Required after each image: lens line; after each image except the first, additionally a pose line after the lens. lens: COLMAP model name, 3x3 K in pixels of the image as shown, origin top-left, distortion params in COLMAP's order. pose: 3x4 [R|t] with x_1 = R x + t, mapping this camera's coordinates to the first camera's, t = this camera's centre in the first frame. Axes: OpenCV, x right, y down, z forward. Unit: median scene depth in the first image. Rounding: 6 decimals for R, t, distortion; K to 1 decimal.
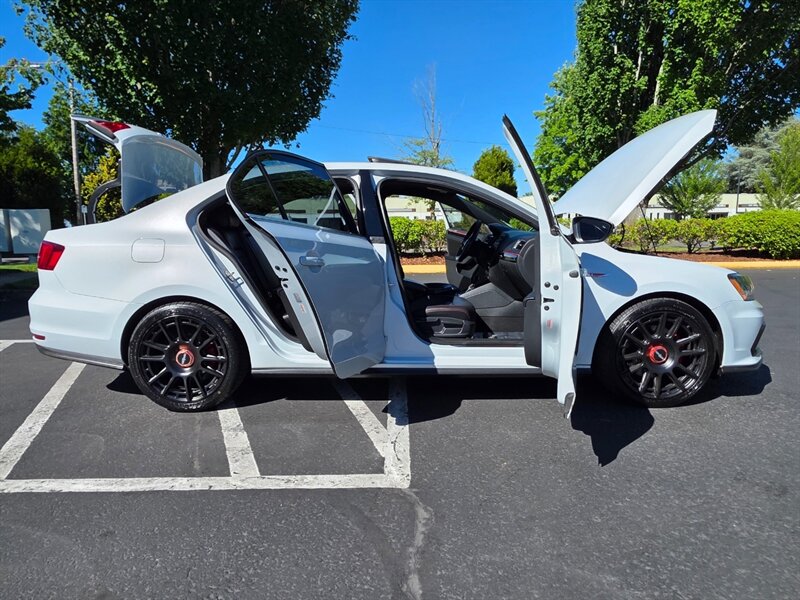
lens RADIAL K [[624.2, 0, 400.1], [0, 624.2, 296.2], [0, 0, 1]] dist [0.015063, 0.000536]
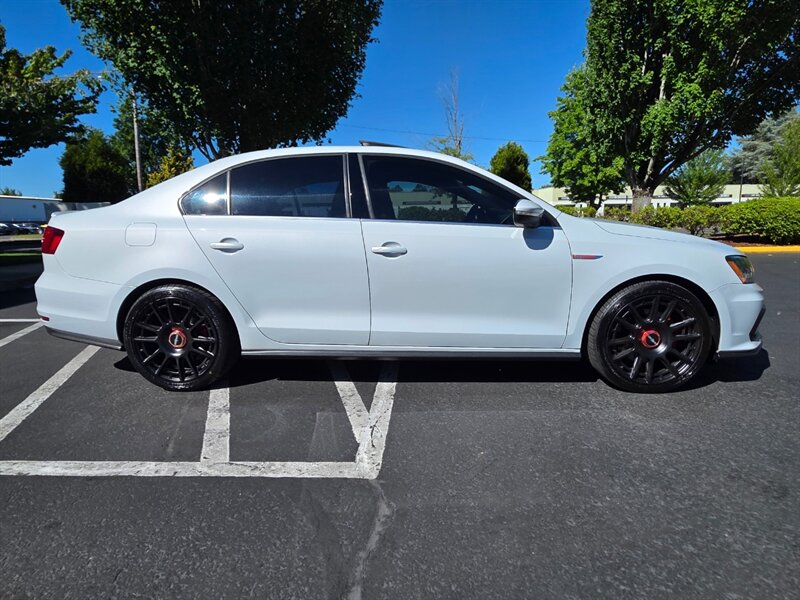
lens RADIAL K [[550.3, 0, 401.1], [0, 550.3, 291.4], [0, 0, 1]] dist [0.010485, 0.003244]
pose [[0.998418, 0.002223, -0.056177, 0.074489], [-0.001073, 0.999789, 0.020491, 0.002358], [0.056211, -0.020398, 0.998211, 0.127483]]
